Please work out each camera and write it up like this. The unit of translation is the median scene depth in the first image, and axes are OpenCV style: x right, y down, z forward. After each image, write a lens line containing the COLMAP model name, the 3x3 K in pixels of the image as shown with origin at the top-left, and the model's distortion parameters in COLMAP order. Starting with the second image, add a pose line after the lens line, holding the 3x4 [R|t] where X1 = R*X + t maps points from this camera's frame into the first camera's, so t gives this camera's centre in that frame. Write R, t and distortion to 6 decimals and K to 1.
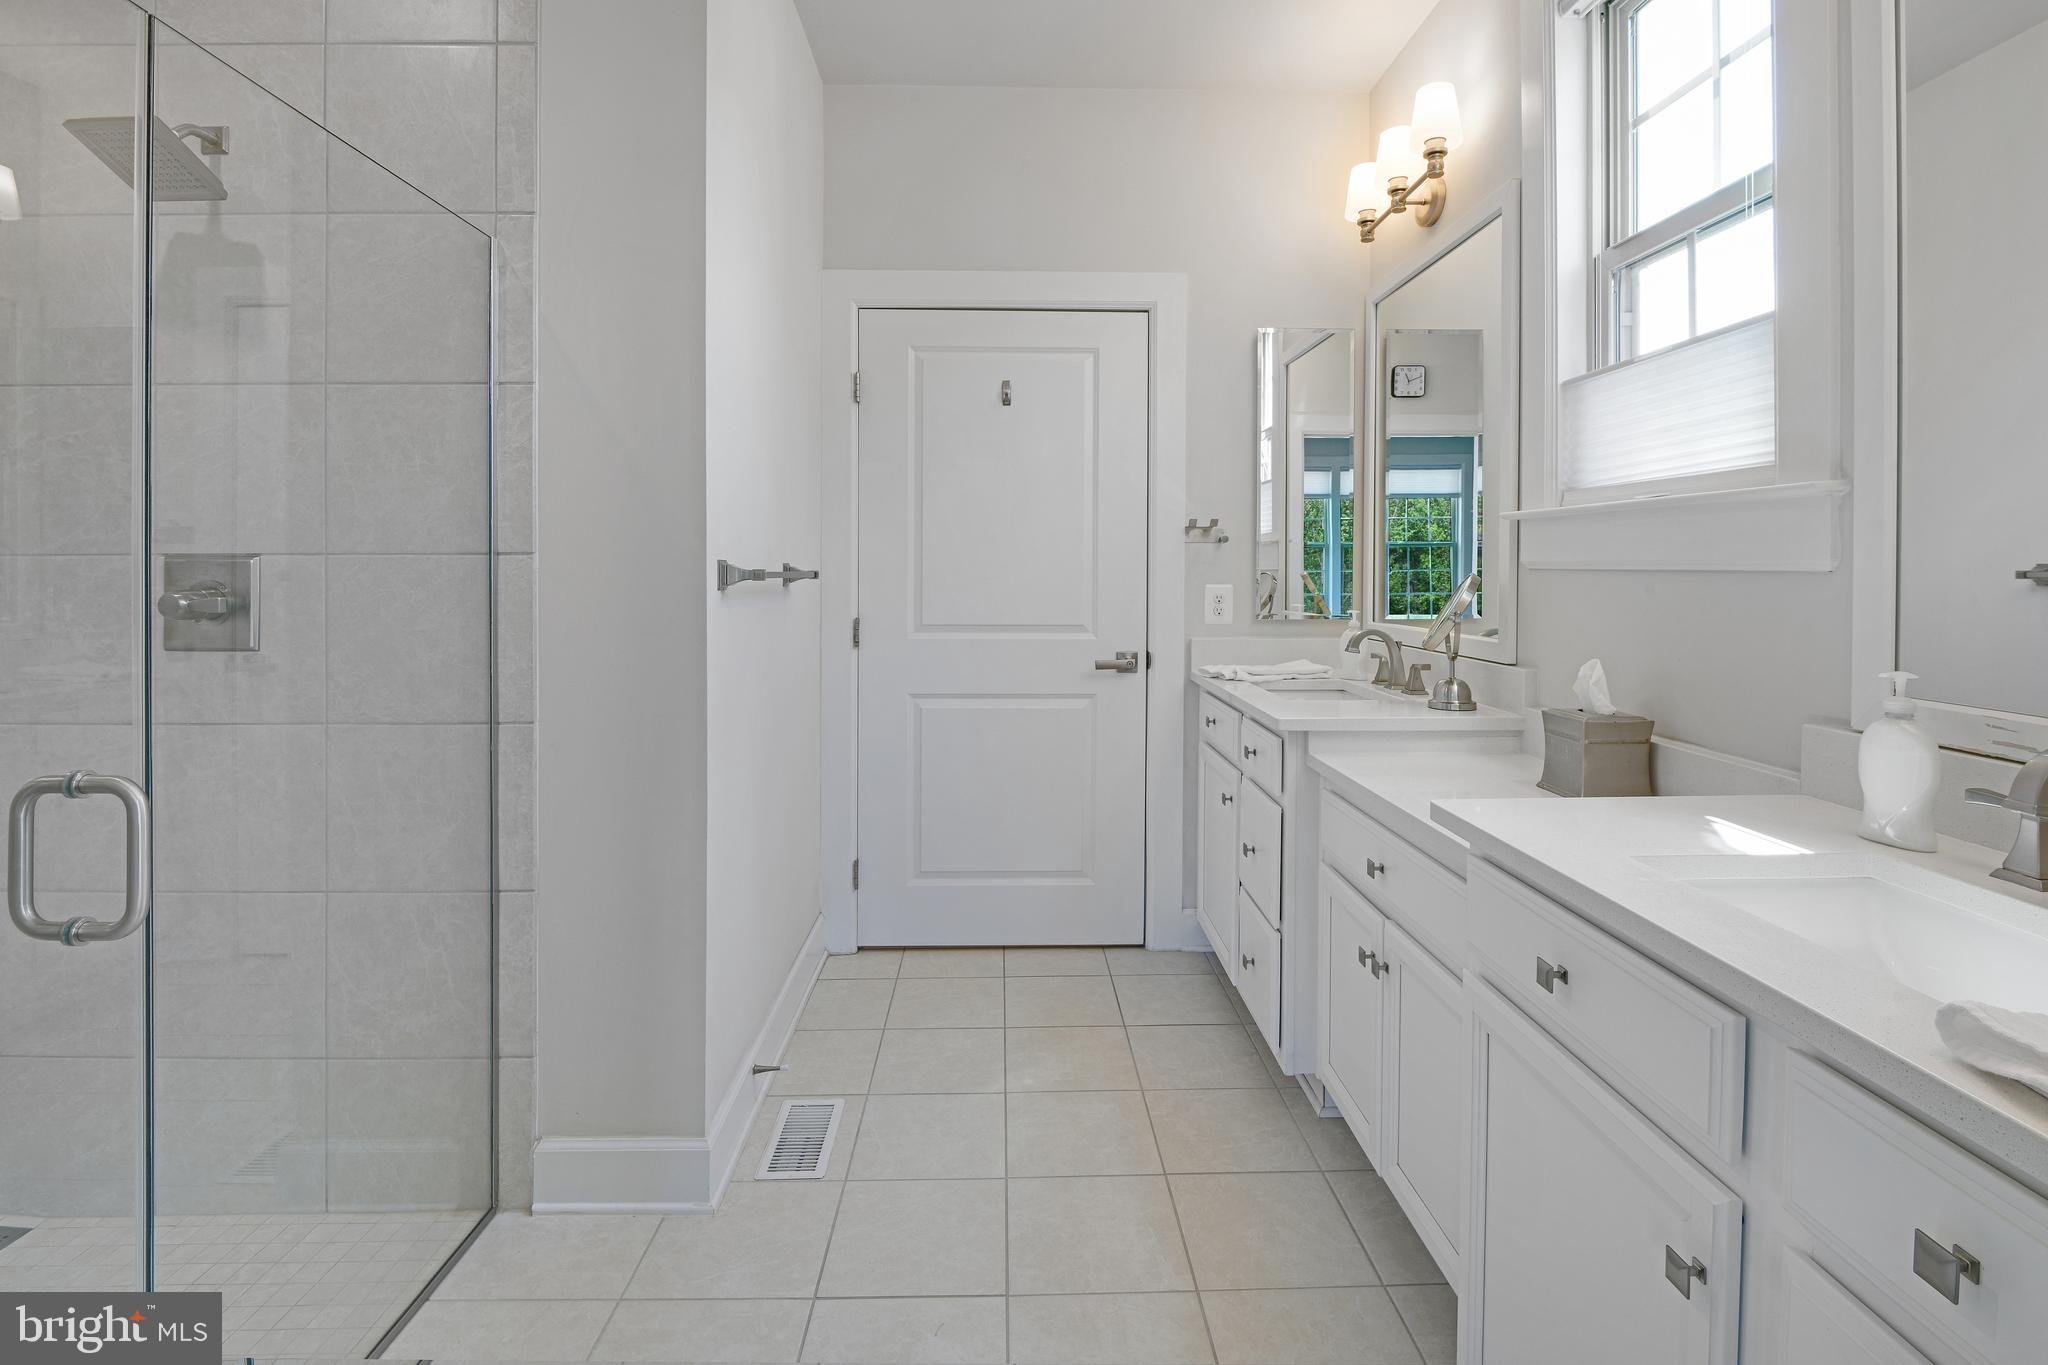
lens RADIAL K [[978.5, 0, 1027.3], [0, 978.5, 574.6], [0, 0, 1]] dist [-0.002465, -0.000716]
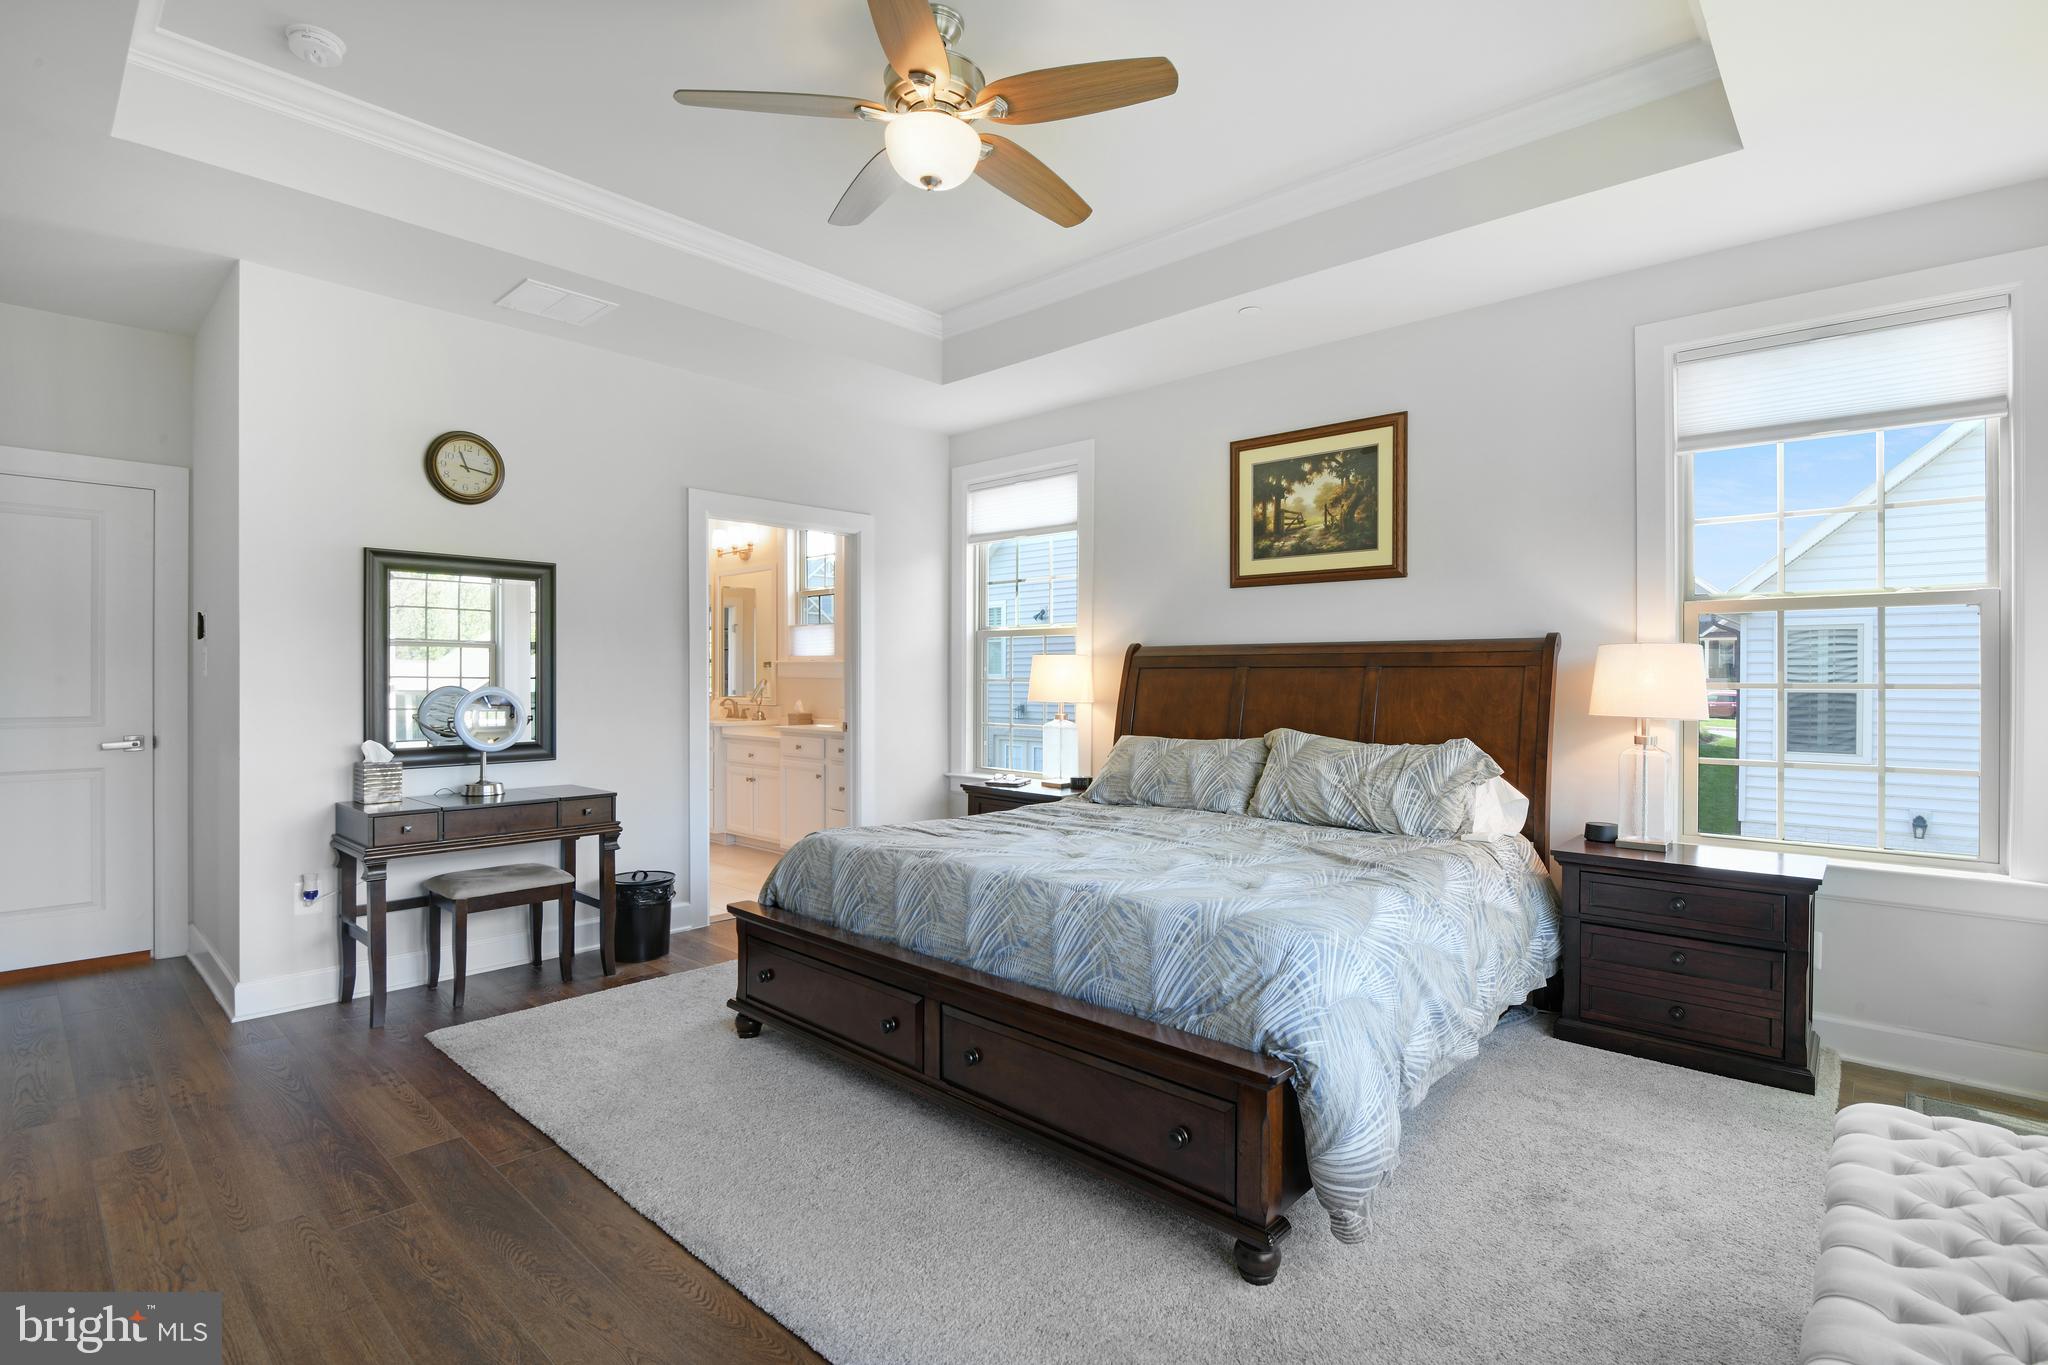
lens RADIAL K [[962.2, 0, 1022.7], [0, 962.2, 691.1], [0, 0, 1]] dist [0.000442, -0.015148]
pose [[0.694538, -0.008094, 0.719410, -1.362765], [0.002198, 0.999956, 0.009128, 0.013711], [-0.719453, -0.004759, 0.694525, -2.014452]]
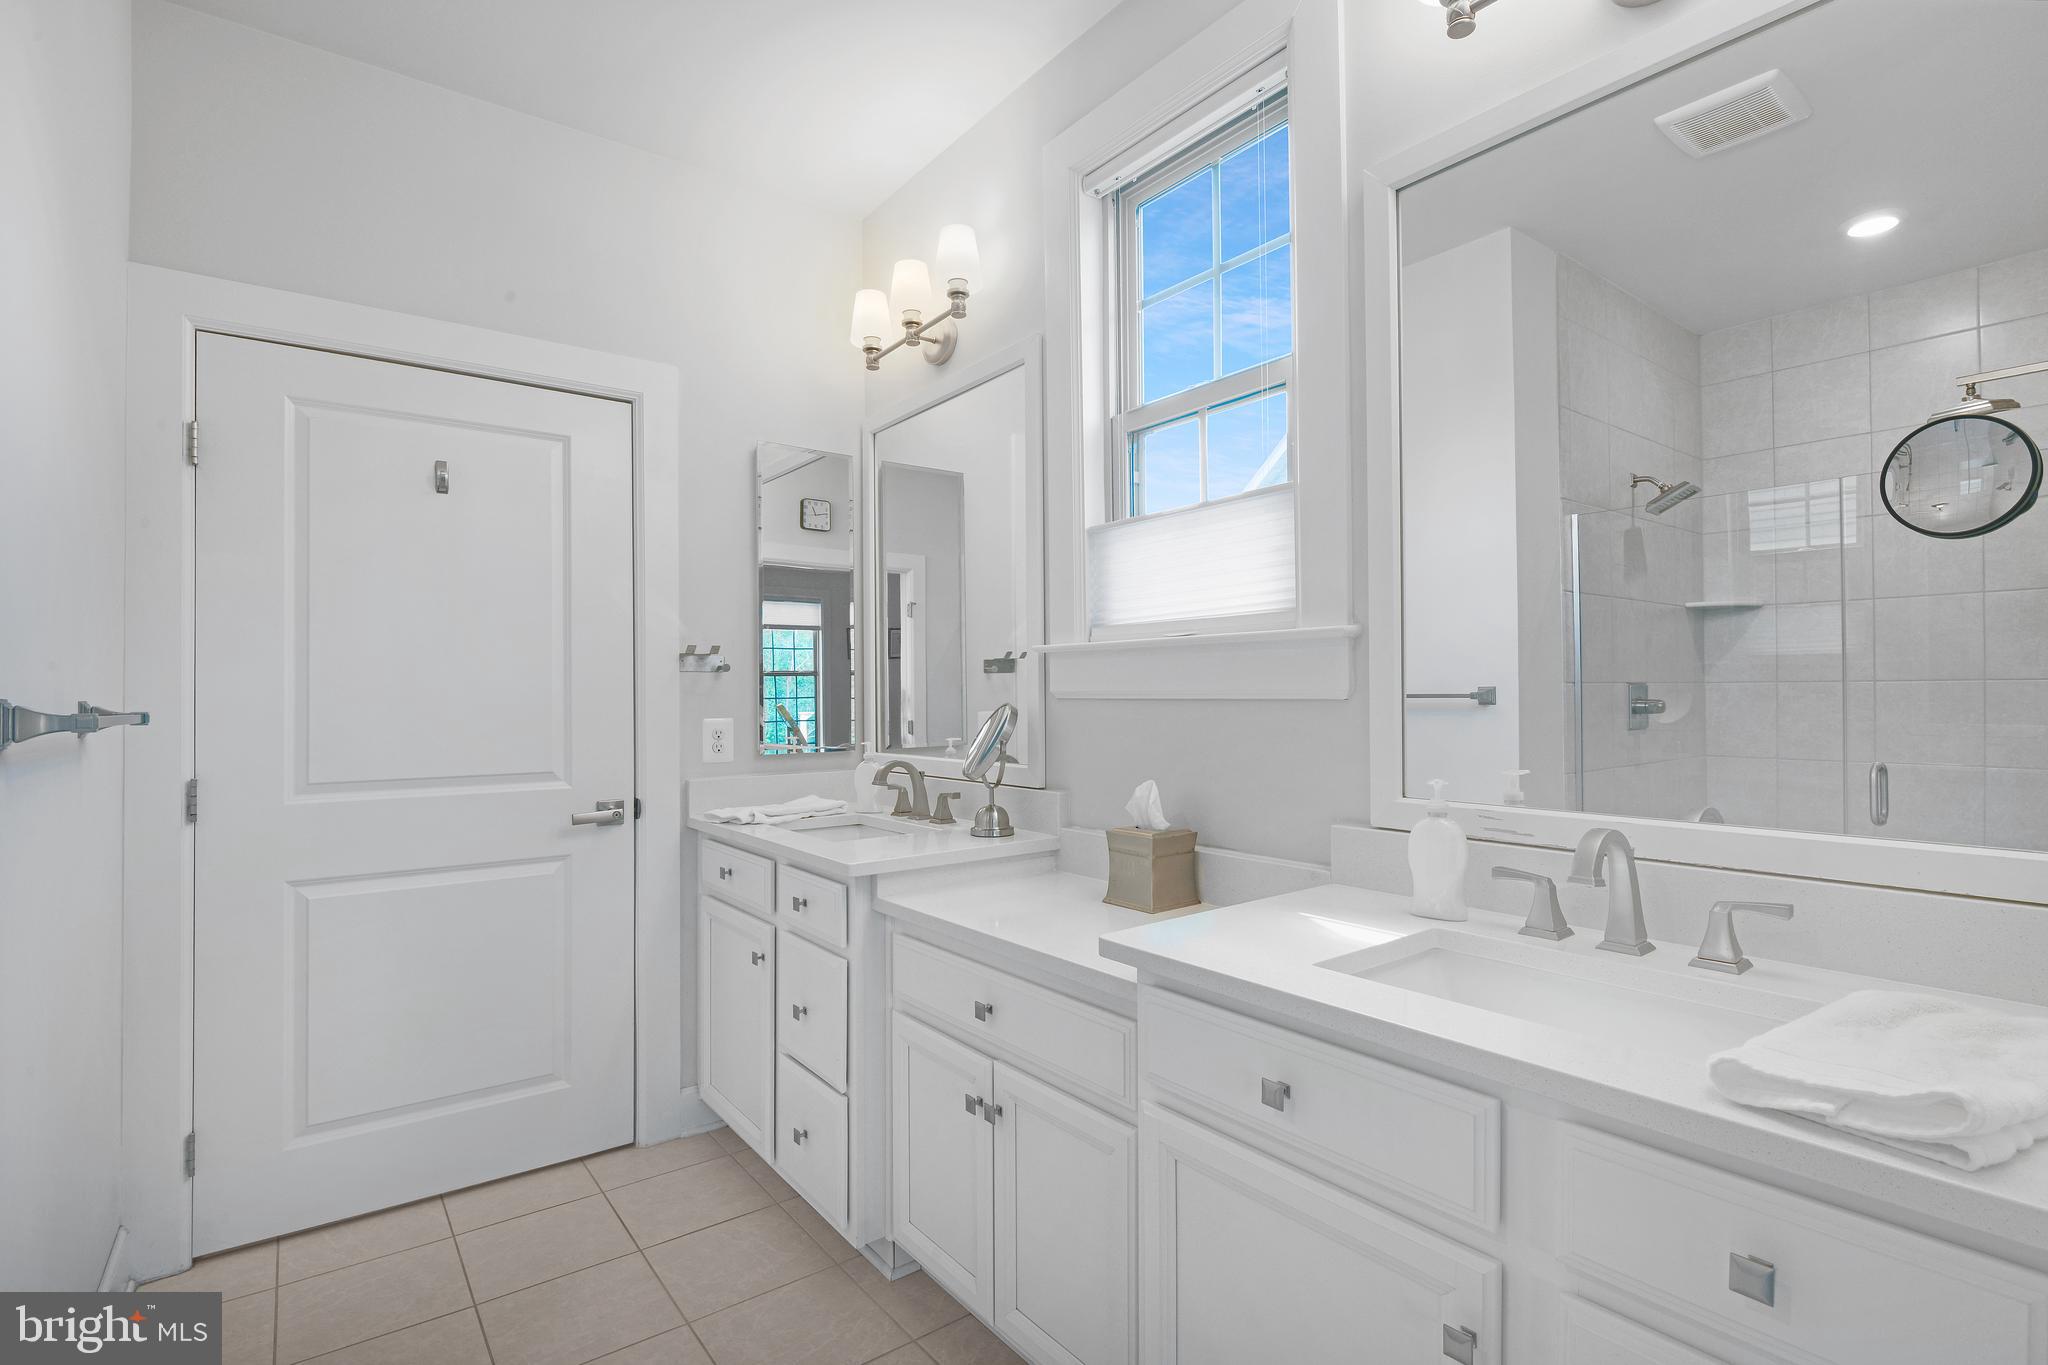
lens RADIAL K [[962.2, 0, 1022.7], [0, 962.2, 691.1], [0, 0, 1]] dist [0.000442, -0.015148]
pose [[0.805595, -0.006401, 0.592432, -0.148068], [0.013026, 0.999891, -0.006910, -0.007444], [-0.592323, 0.013284, 0.805591, 0.172663]]
